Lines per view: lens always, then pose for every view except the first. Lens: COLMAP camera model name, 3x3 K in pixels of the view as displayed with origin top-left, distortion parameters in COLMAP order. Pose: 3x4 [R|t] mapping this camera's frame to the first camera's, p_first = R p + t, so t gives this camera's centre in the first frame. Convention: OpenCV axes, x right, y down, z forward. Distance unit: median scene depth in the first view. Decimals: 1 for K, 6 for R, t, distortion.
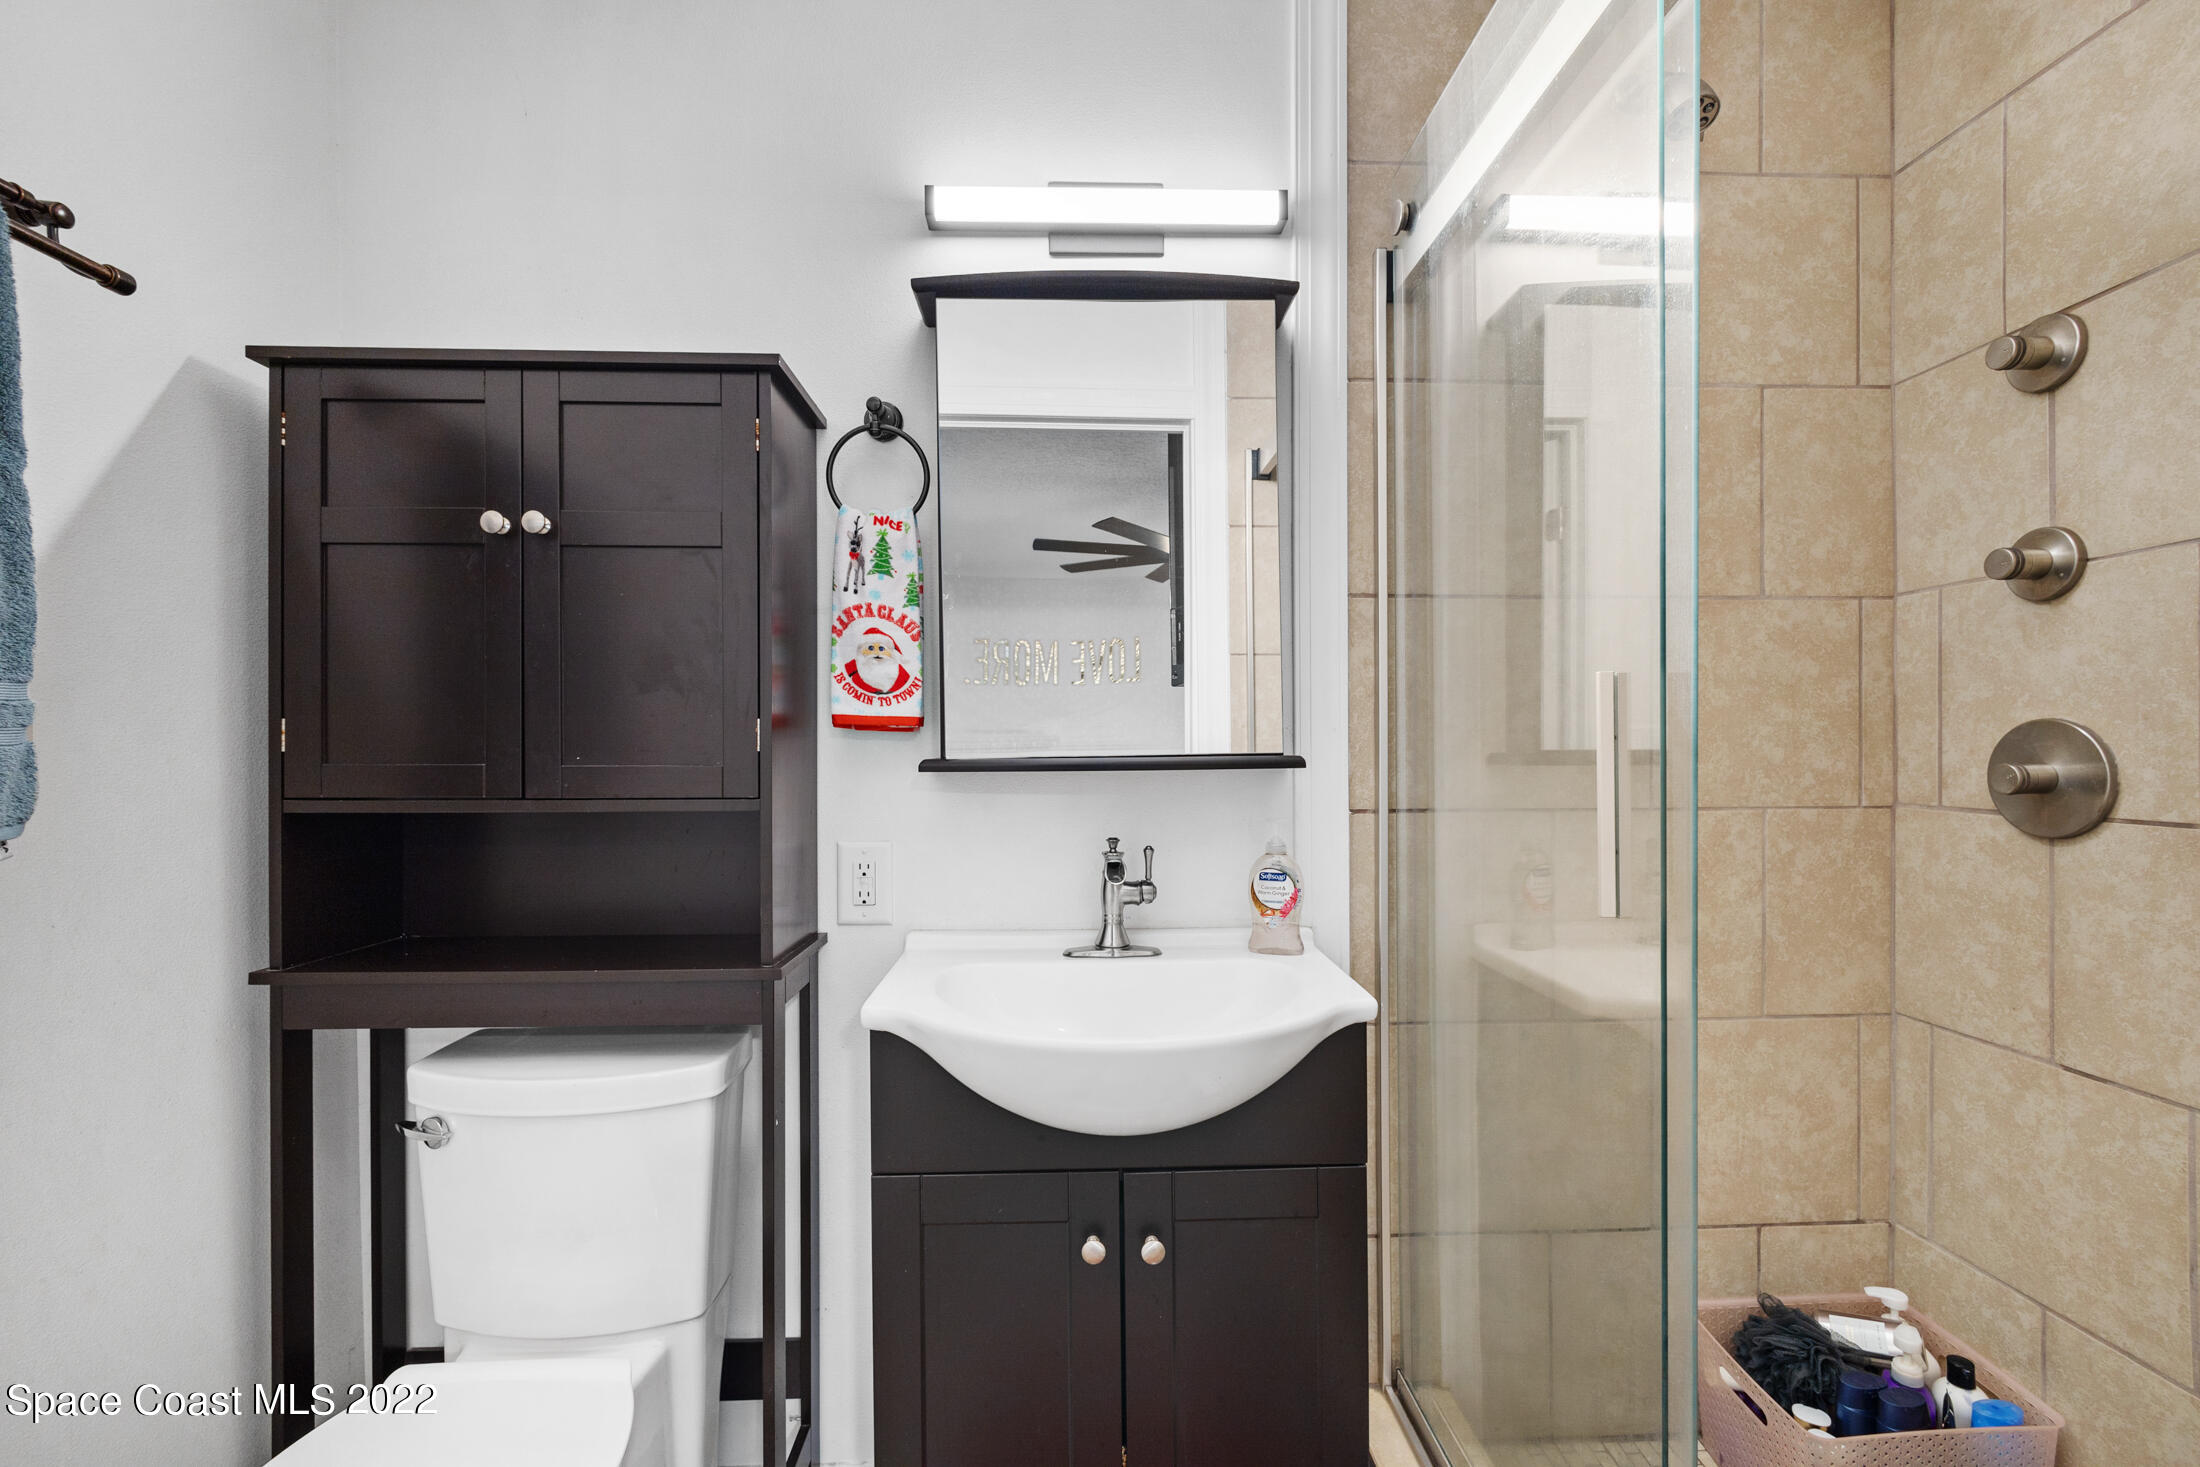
lens RADIAL K [[943.0, 0, 1135.1], [0, 943.0, 745.4], [0, 0, 1]] dist [-0.007271, 0.001810]
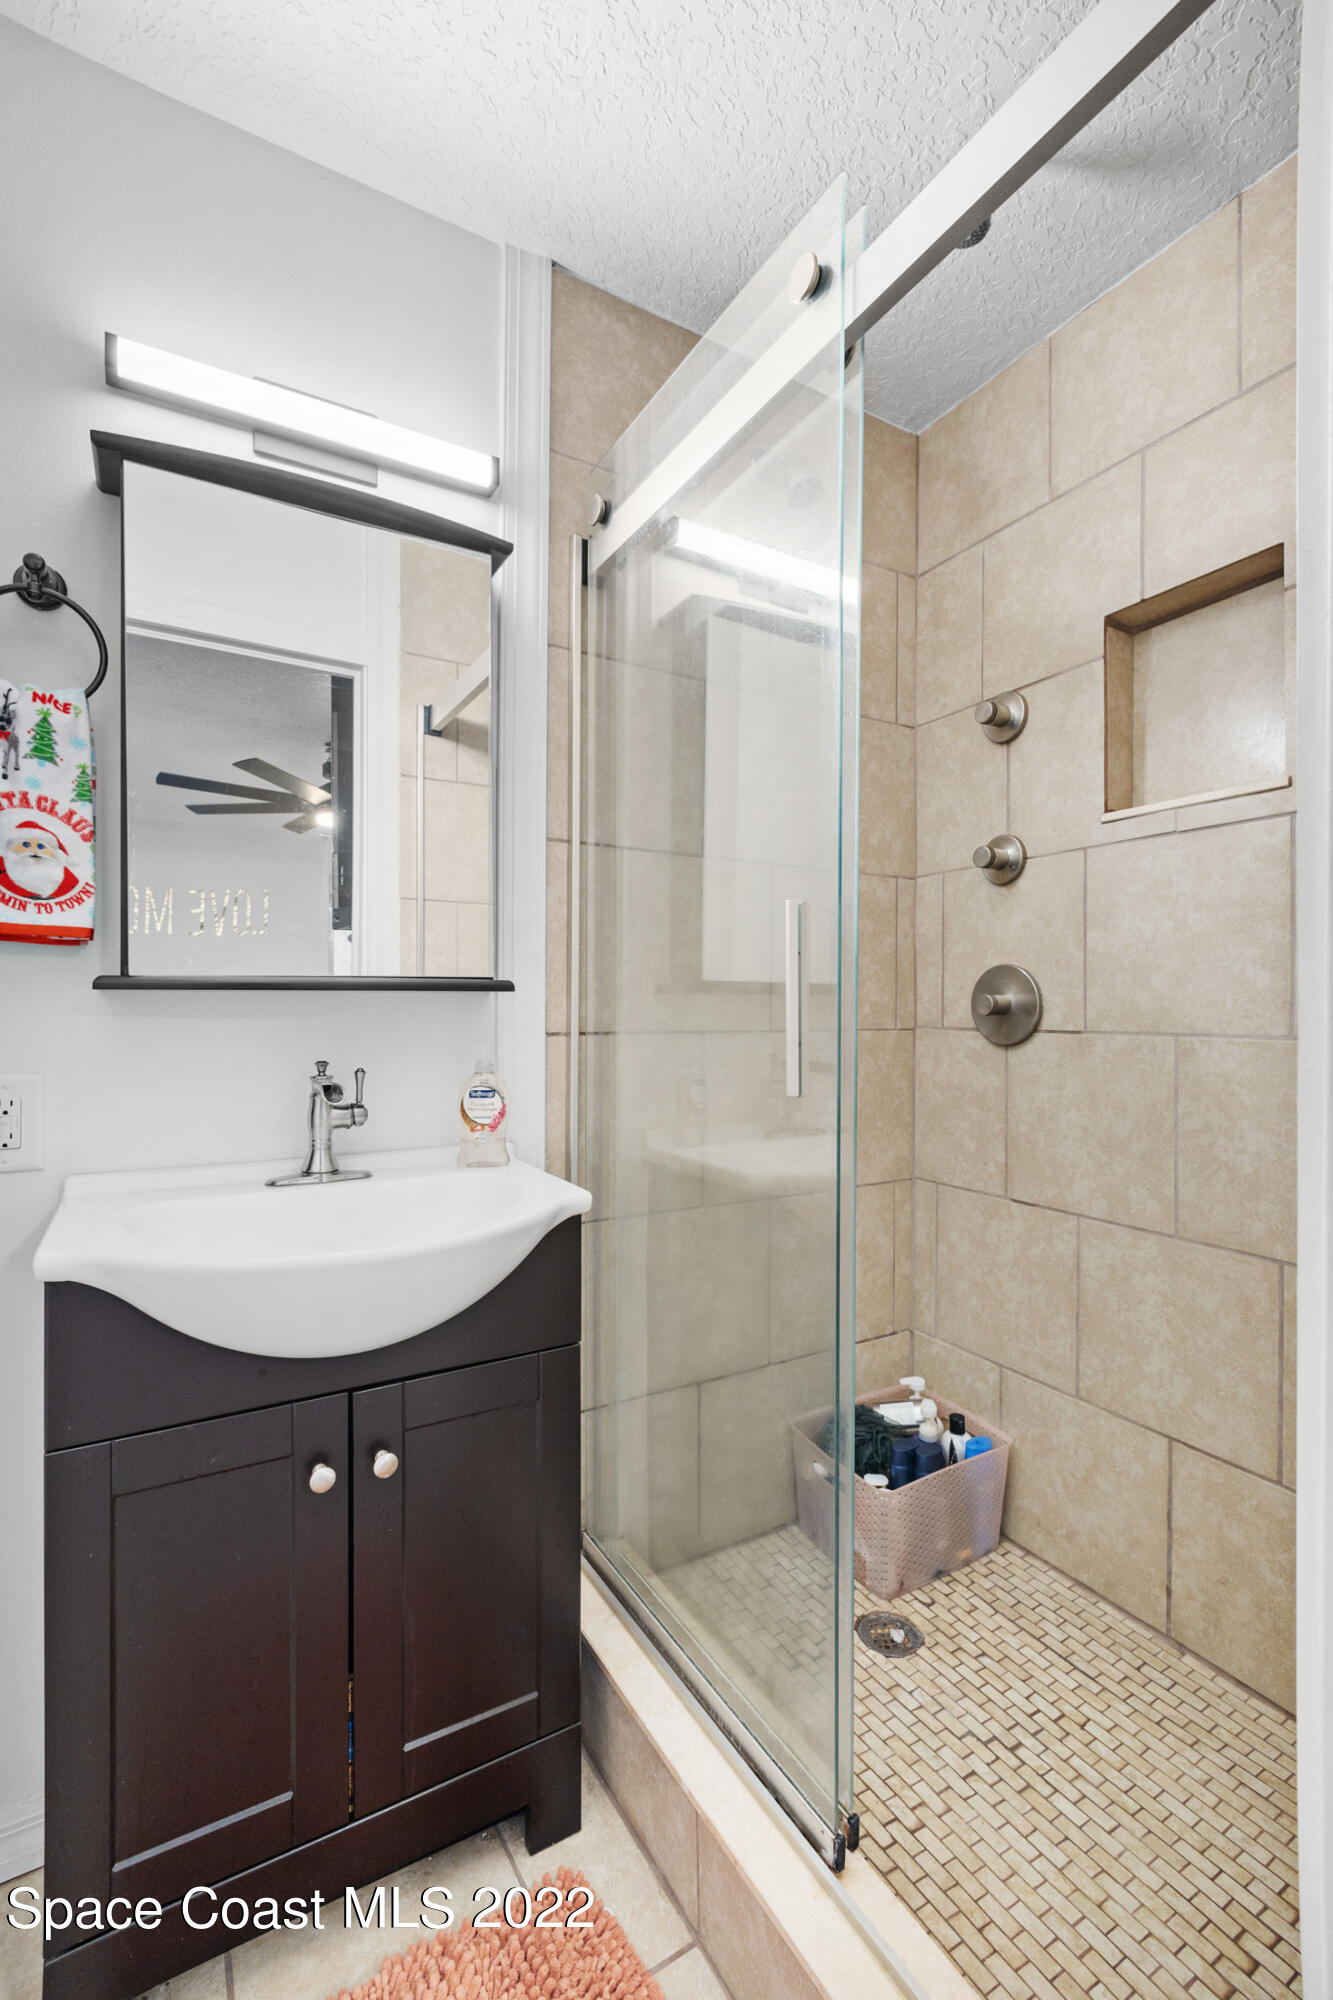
lens RADIAL K [[857.3, 0, 683.5], [0, 857.3, 998.9], [0, 0, 1]] dist [-0.007271, 0.001810]
pose [[0.888625, 0.006215, 0.458592, -0.093195], [-0.001880, 0.999949, -0.009908, 0.039206], [-0.458630, 0.007943, 0.888592, 0.032796]]
